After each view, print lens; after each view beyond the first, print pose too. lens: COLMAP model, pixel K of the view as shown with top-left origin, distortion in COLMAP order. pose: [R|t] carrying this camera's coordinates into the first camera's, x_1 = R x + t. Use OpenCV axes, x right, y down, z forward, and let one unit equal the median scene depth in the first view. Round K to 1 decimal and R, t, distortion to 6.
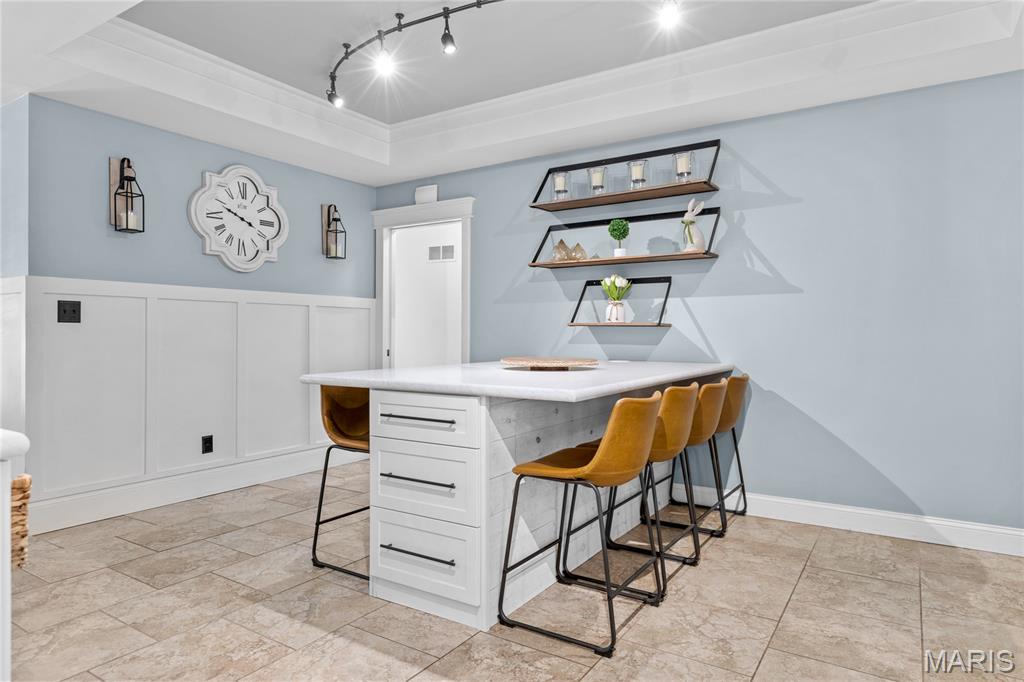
lens RADIAL K [[611.2, 0, 514.1], [0, 611.2, 334.9], [0, 0, 1]] dist [0.005329, 0.000588]
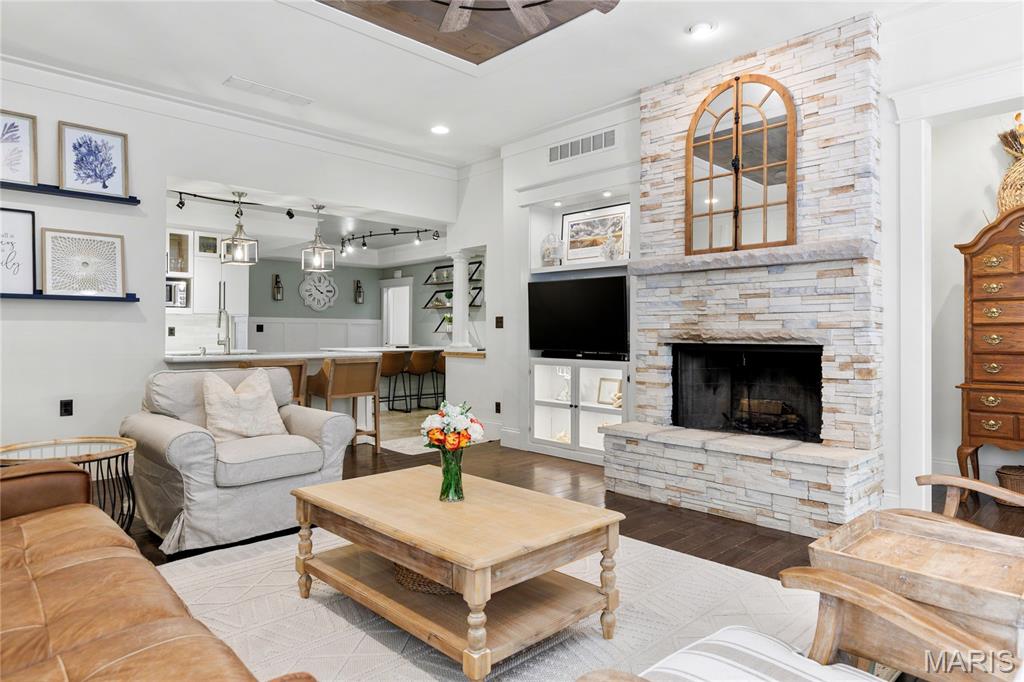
lens RADIAL K [[611.2, 0, 514.1], [0, 611.2, 334.9], [0, 0, 1]] dist [0.005329, 0.000588]
pose [[0.974496, 0.001968, -0.224395, 0.946931], [-0.002328, 0.999996, -0.001337, -0.003632], [0.224391, 0.001826, 0.974497, -1.341043]]
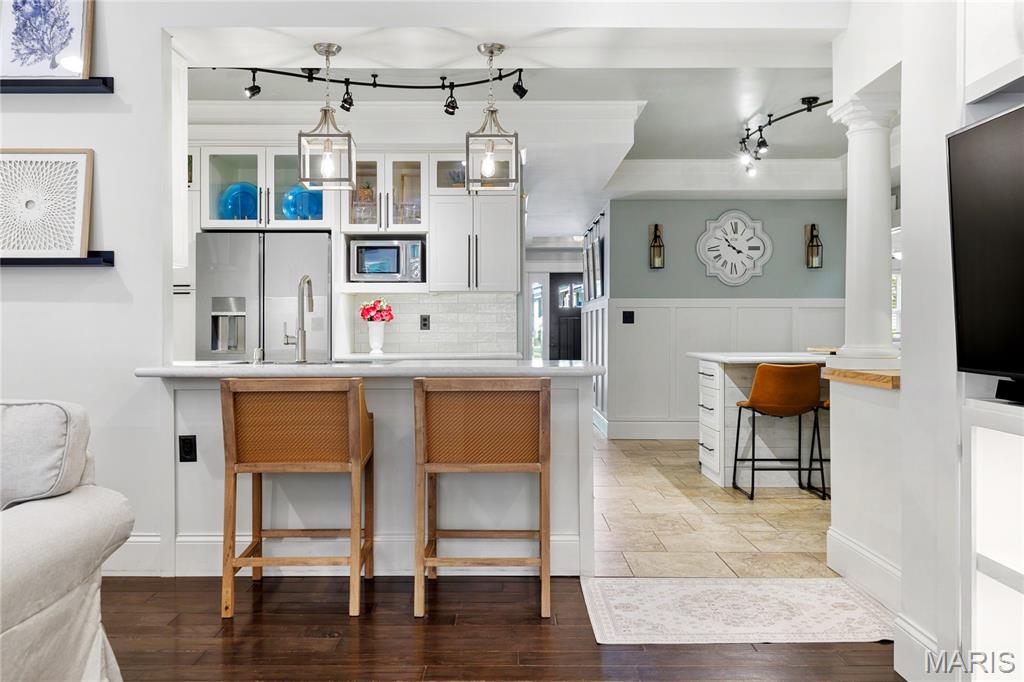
lens RADIAL K [[870.3, 0, 506.4], [0, 870.3, 329.1], [0, 0, 1]] dist [0.008696, 0.003412]
pose [[0.538213, -0.001352, -0.842808, 0.986839], [-0.001201, 0.999996, -0.002370, 0.002434], [0.842808, 0.002288, 0.538210, -0.533427]]
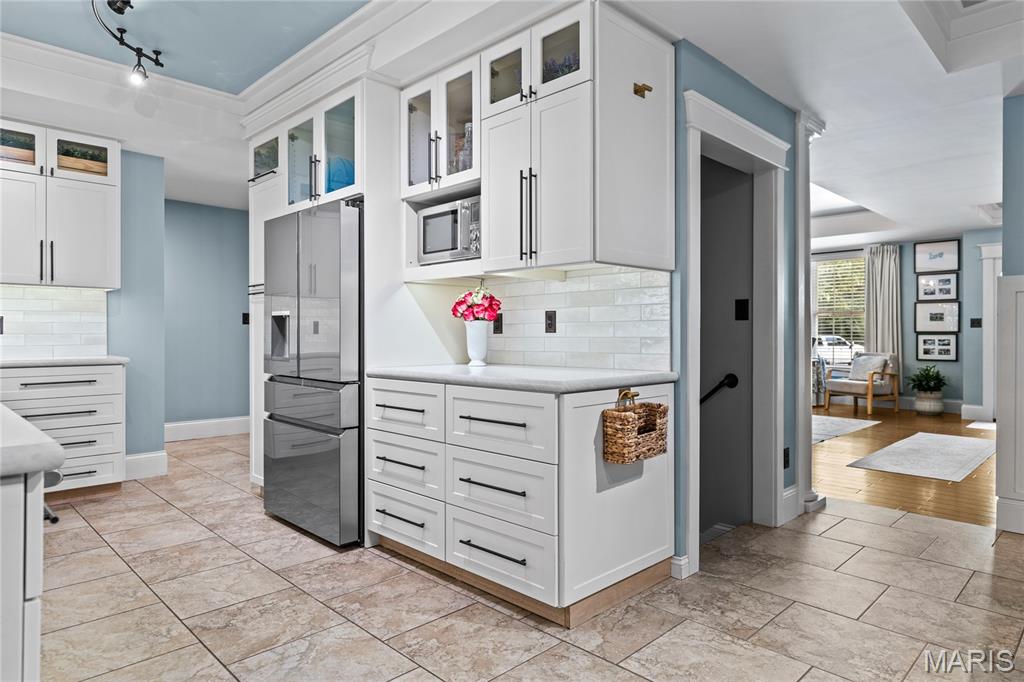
lens RADIAL K [[611.2, 0, 514.1], [0, 611.2, 334.9], [0, 0, 1]] dist [0.005329, 0.000588]
pose [[-0.206742, 0.003290, -0.978390, 0.304832], [-0.002869, 0.999988, 0.003969, -0.000144], [0.978391, 0.003627, -0.206731, 0.328171]]
